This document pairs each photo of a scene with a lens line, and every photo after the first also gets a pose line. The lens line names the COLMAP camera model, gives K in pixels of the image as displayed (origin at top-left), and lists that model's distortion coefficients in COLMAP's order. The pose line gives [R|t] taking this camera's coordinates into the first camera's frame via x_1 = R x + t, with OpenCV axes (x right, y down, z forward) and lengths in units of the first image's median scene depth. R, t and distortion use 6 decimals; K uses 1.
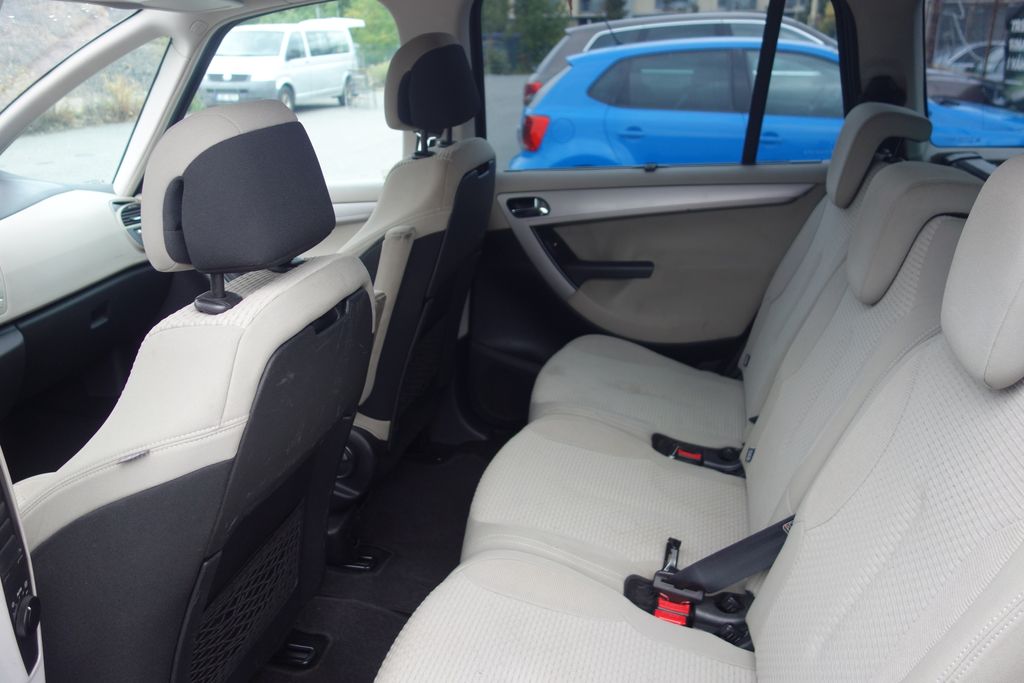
lens RADIAL K [[808.2, 0, 518.2], [0, 808.2, 346.0], [0, 0, 1]] dist [0.007345, -0.005541]
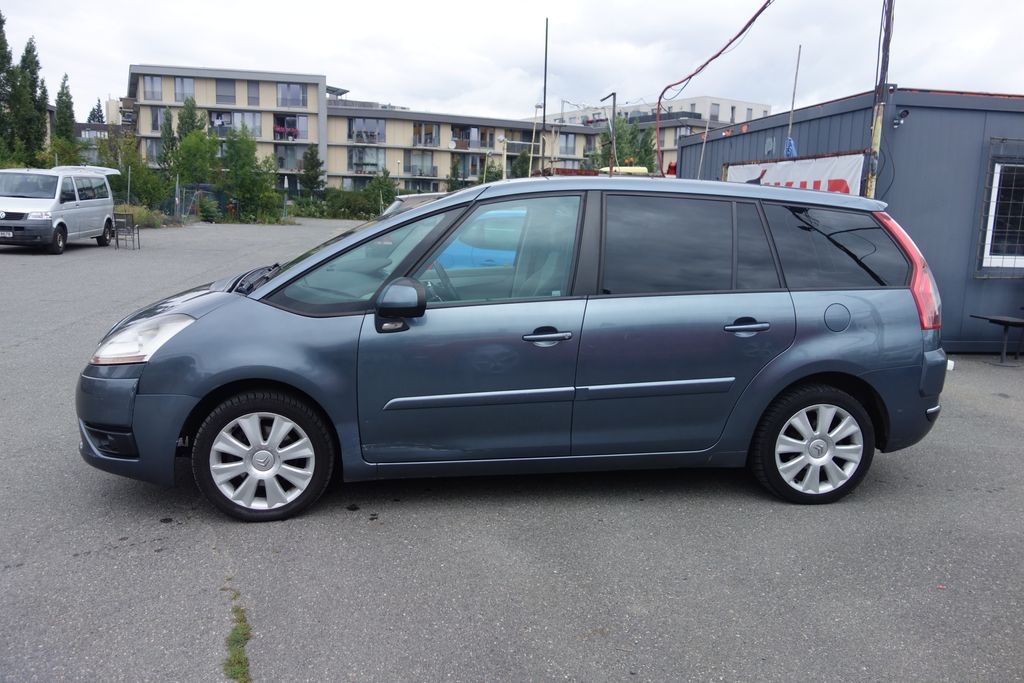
lens RADIAL K [[808.2, 0, 509.1], [0, 808.2, 345.6], [0, 0, 1]] dist [0.007345, -0.005541]
pose [[0.931174, -0.013424, 0.364328, -1.095164], [0.078661, 0.983182, -0.164821, 0.462363], [-0.355988, 0.182135, 0.916569, -1.295026]]
